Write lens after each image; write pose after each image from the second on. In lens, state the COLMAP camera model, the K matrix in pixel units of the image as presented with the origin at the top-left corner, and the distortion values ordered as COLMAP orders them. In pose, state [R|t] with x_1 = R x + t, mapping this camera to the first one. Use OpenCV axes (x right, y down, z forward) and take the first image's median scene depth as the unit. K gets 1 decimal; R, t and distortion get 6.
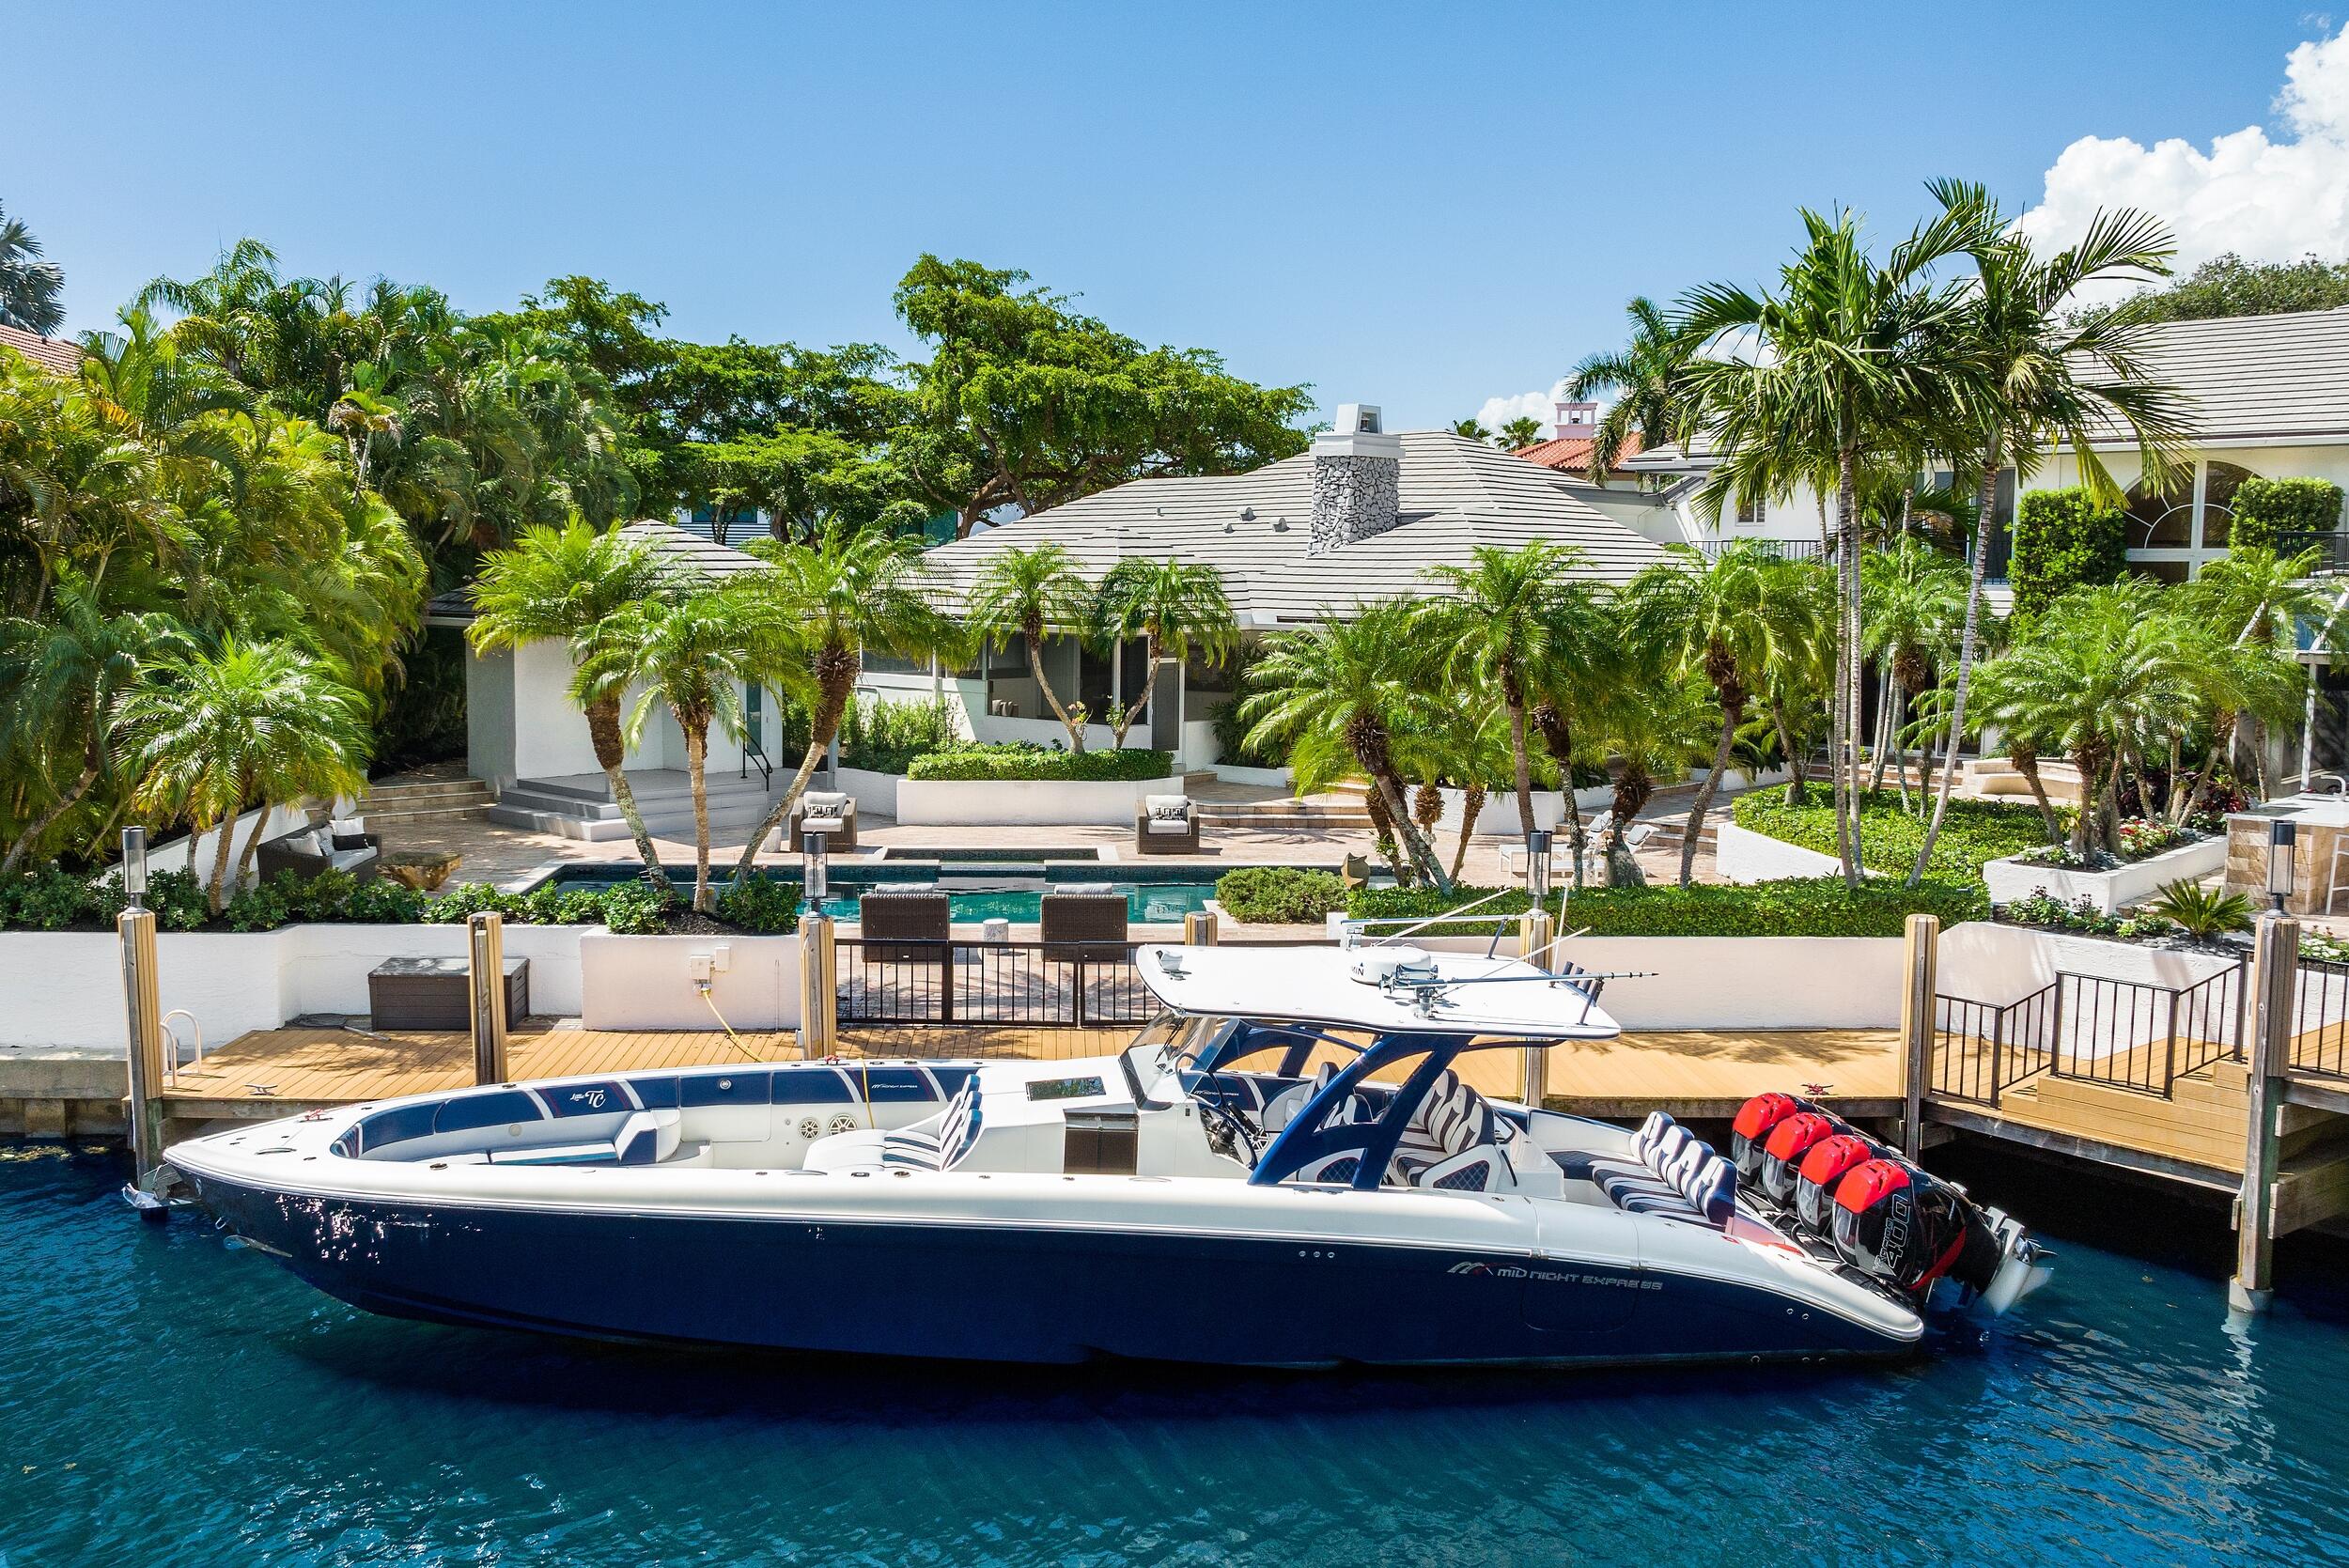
lens RADIAL K [[2138.9, 0, 1174.5], [0, 2138.9, 784.0], [0, 0, 1]] dist [0.035863, 0.001461]
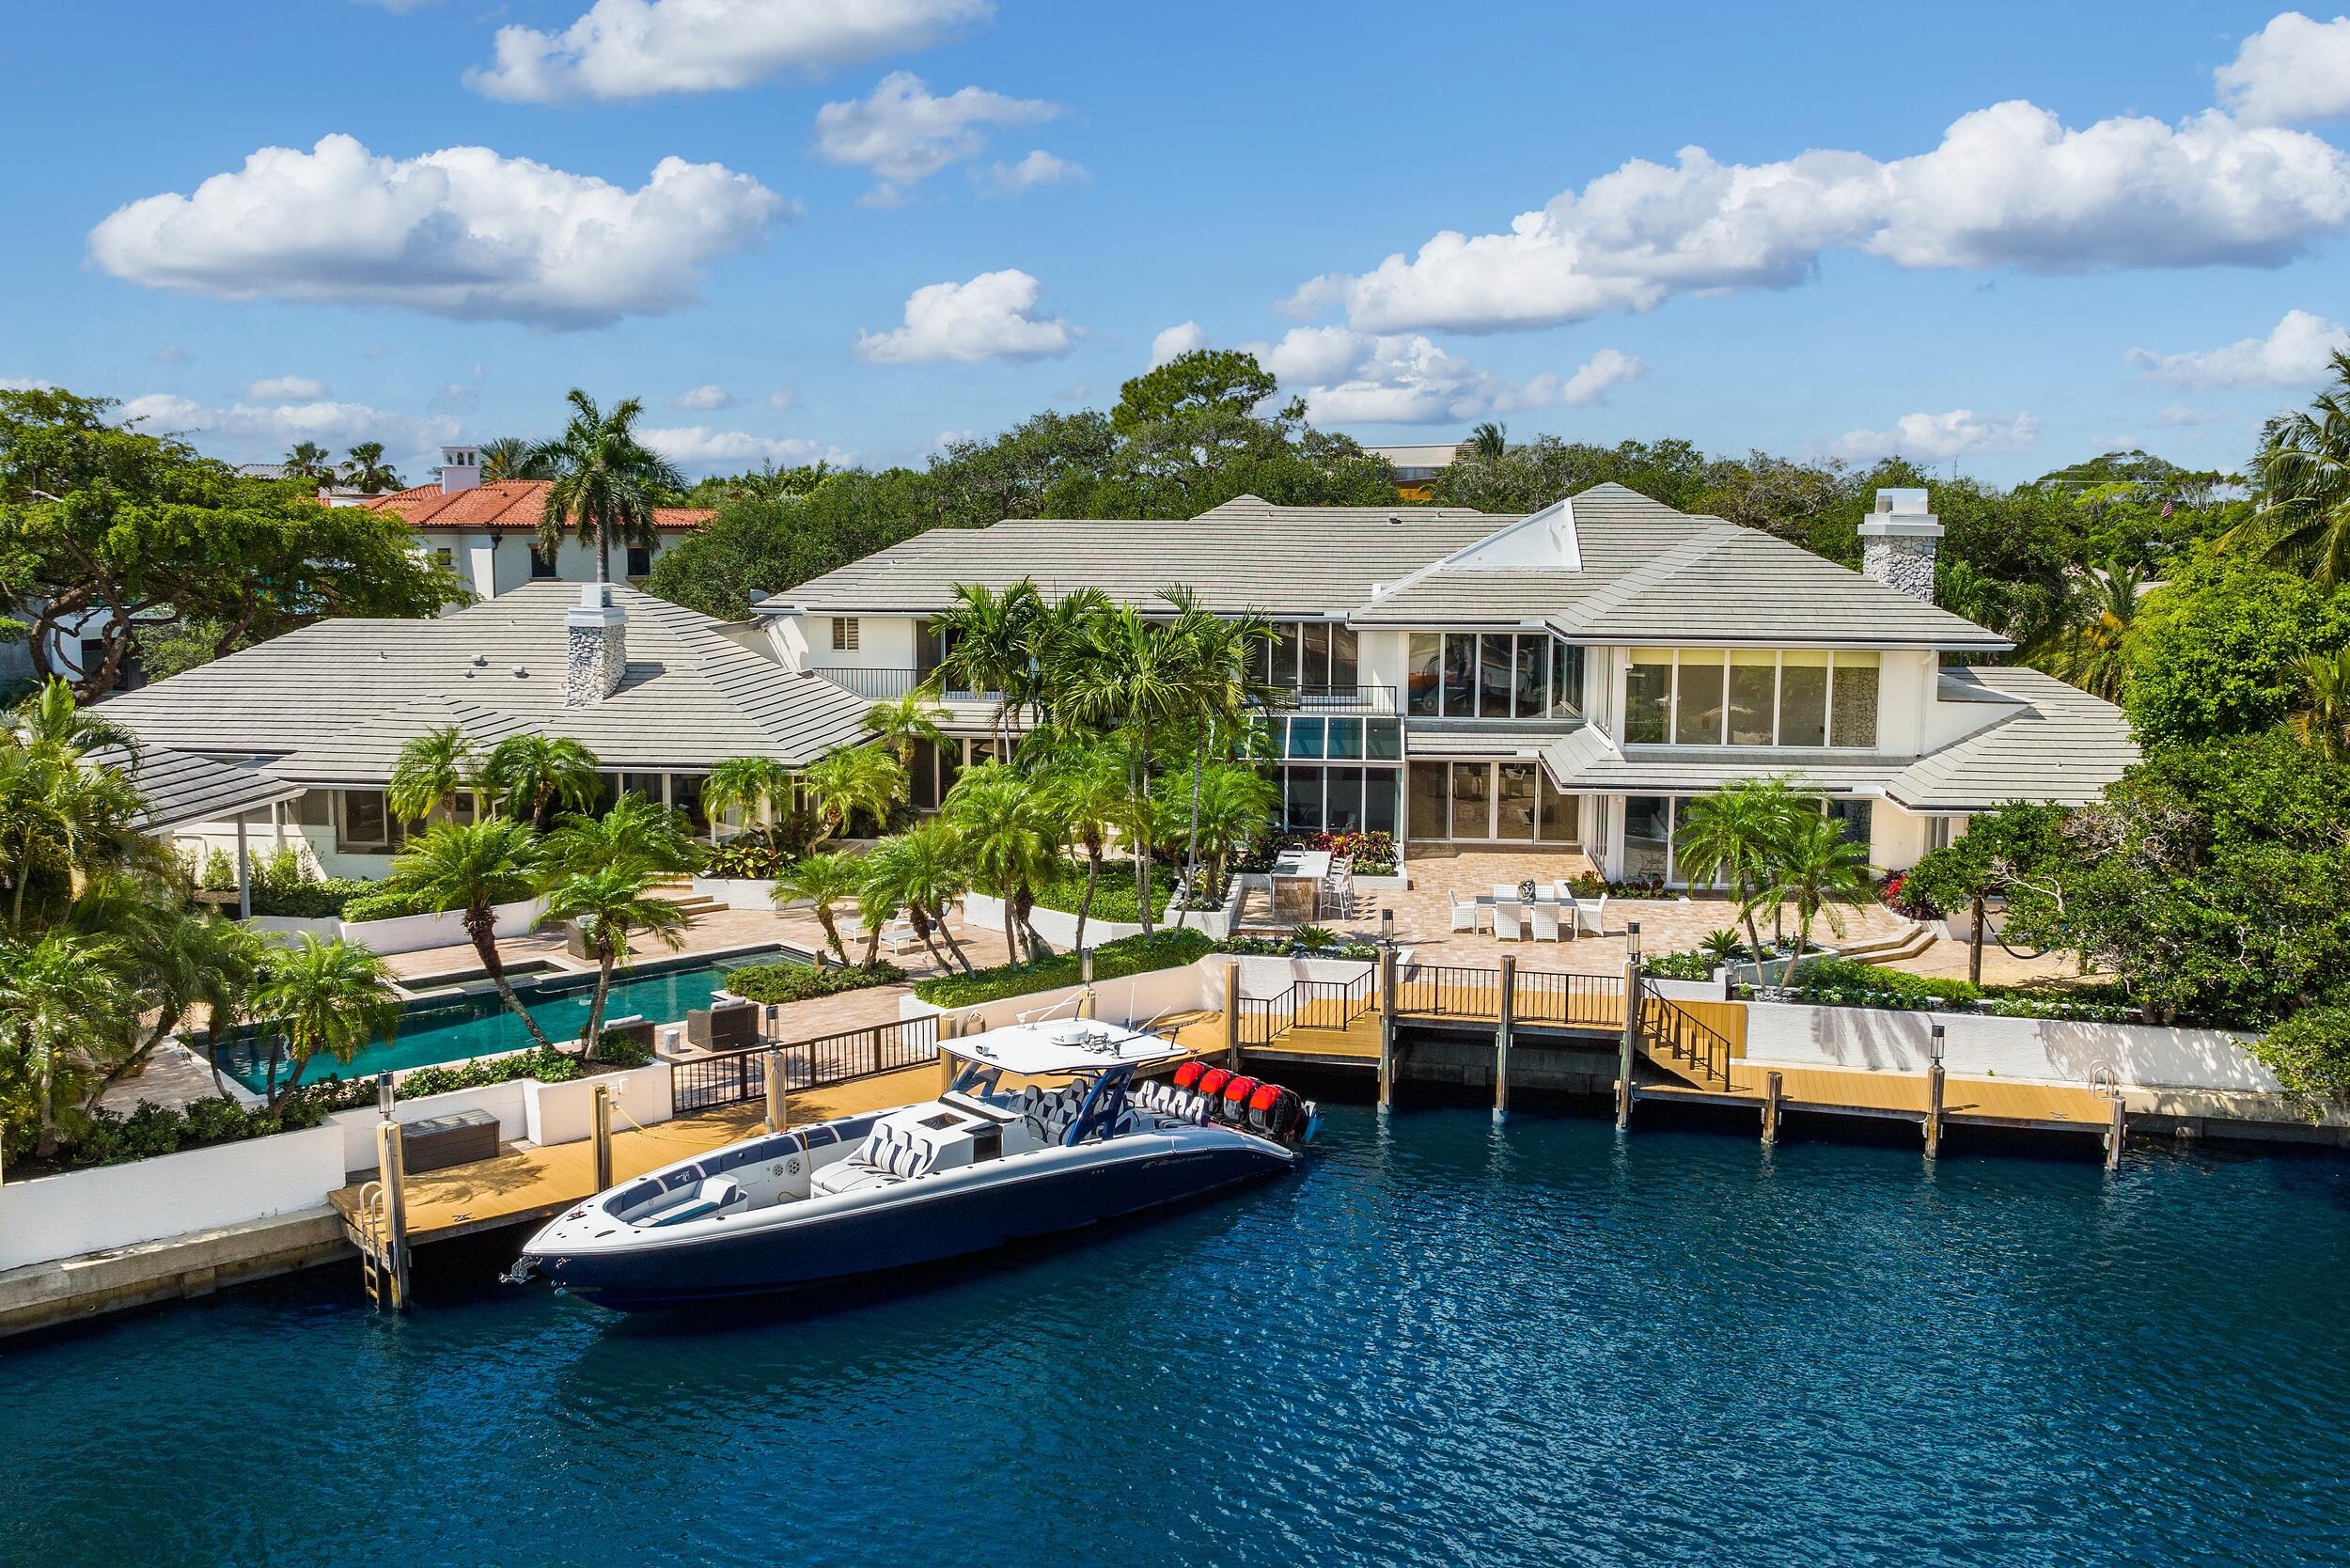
lens RADIAL K [[2140.0, 0, 1175.0], [0, 2140.0, 784.0], [0, 0, 1]] dist [0.035863, 0.001461]
pose [[0.818396, -0.095779, 0.566617, -0.916637], [0.075859, 0.995390, 0.058690, -0.252292], [-0.569626, -0.005049, 0.821889, -0.698714]]
